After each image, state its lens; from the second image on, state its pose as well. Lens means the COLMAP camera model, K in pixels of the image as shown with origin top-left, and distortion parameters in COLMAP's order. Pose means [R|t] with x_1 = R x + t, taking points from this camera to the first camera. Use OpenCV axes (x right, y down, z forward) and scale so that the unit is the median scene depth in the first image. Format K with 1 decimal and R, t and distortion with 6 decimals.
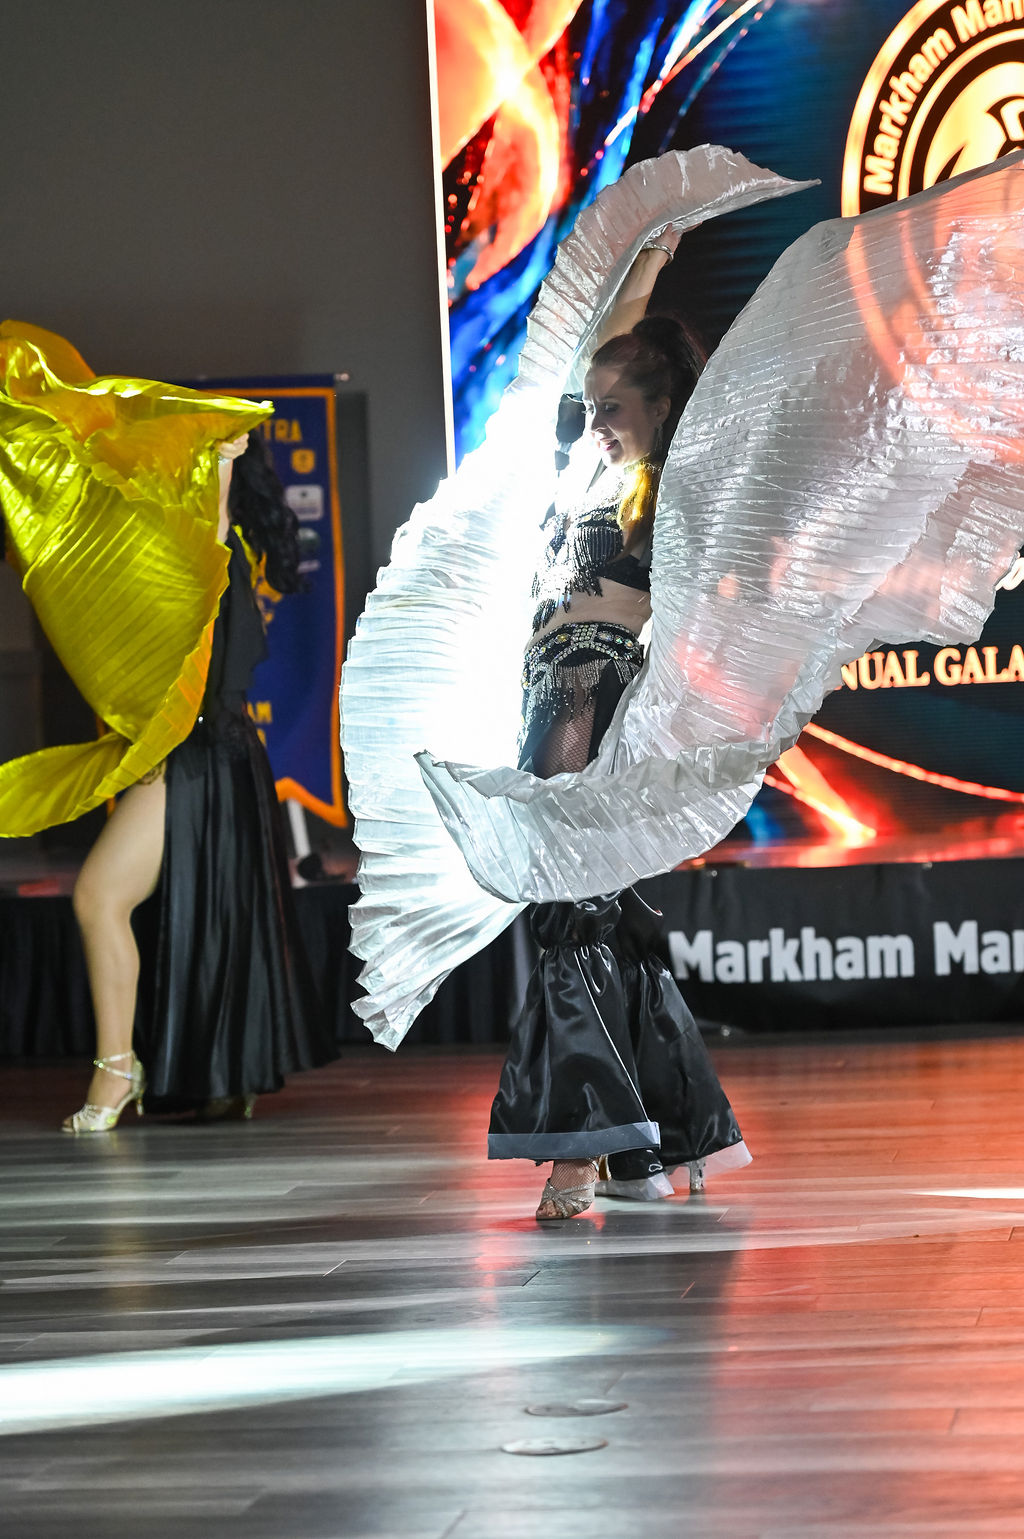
lens RADIAL K [[5145.3, 0, 510.5], [0, 5145.3, 804.3], [0, 0, 1]] dist [-0.214220, 1.574132]
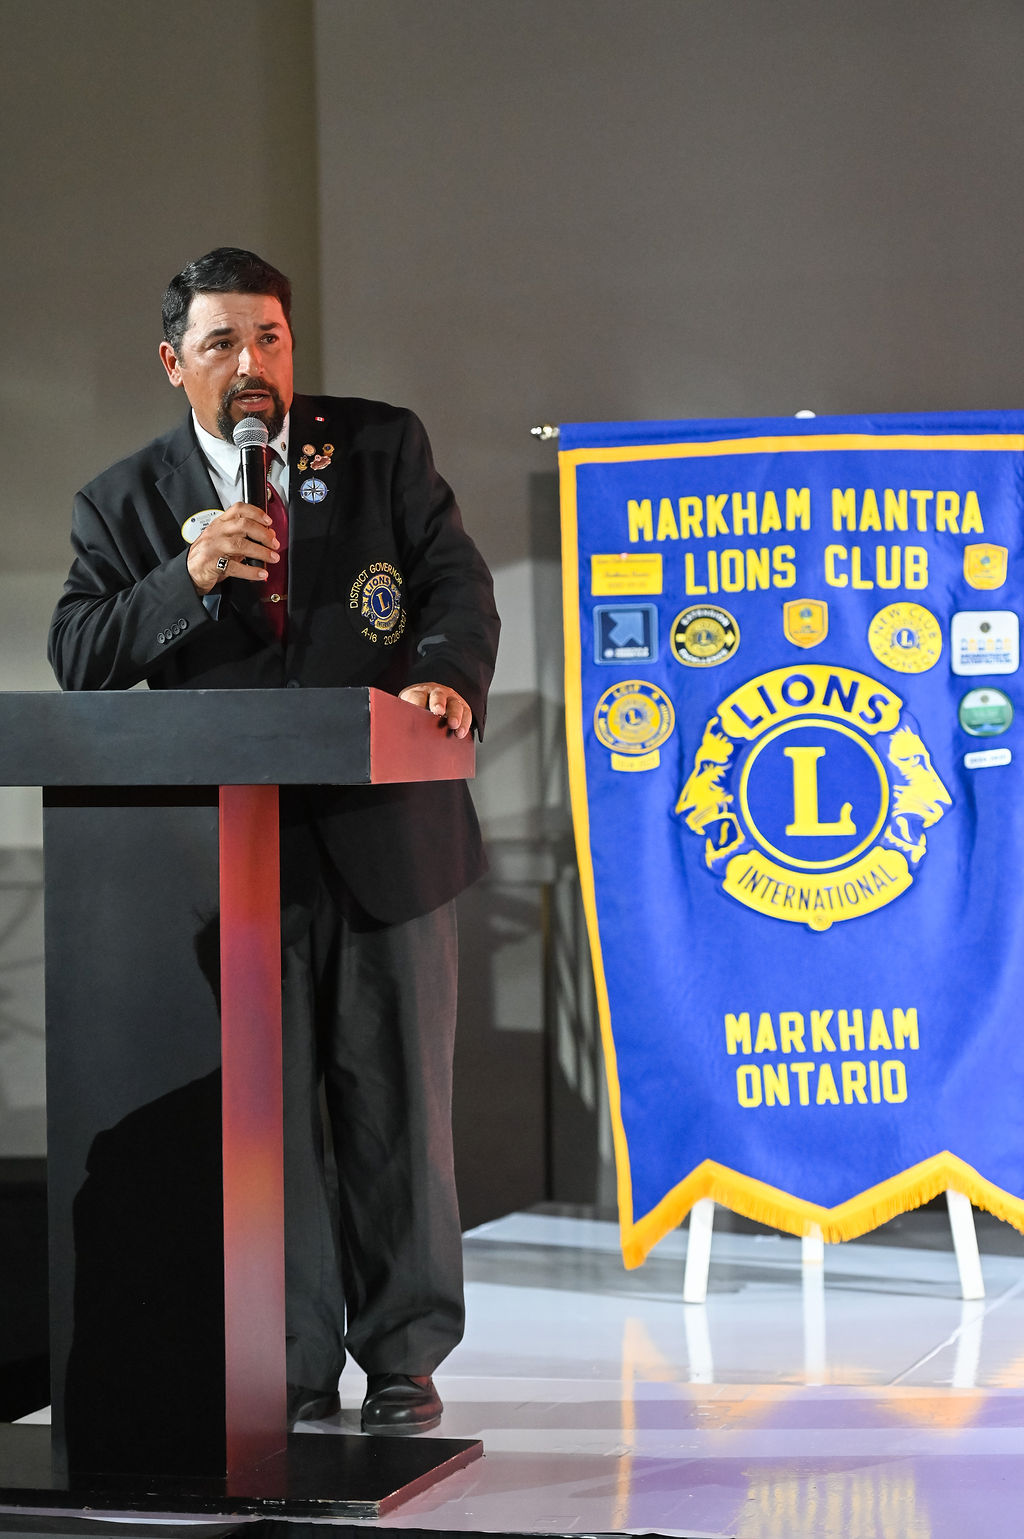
lens RADIAL K [[4513.0, 0, 512.0], [0, 4513.0, 769.5], [0, 0, 1]] dist [-0.110017, 1.005650]
pose [[0.992112, 0.022920, -0.123239, -0.030644], [-0.024872, 0.999588, -0.014324, -0.036859], [0.122860, 0.017276, 0.992274, 0.513916]]
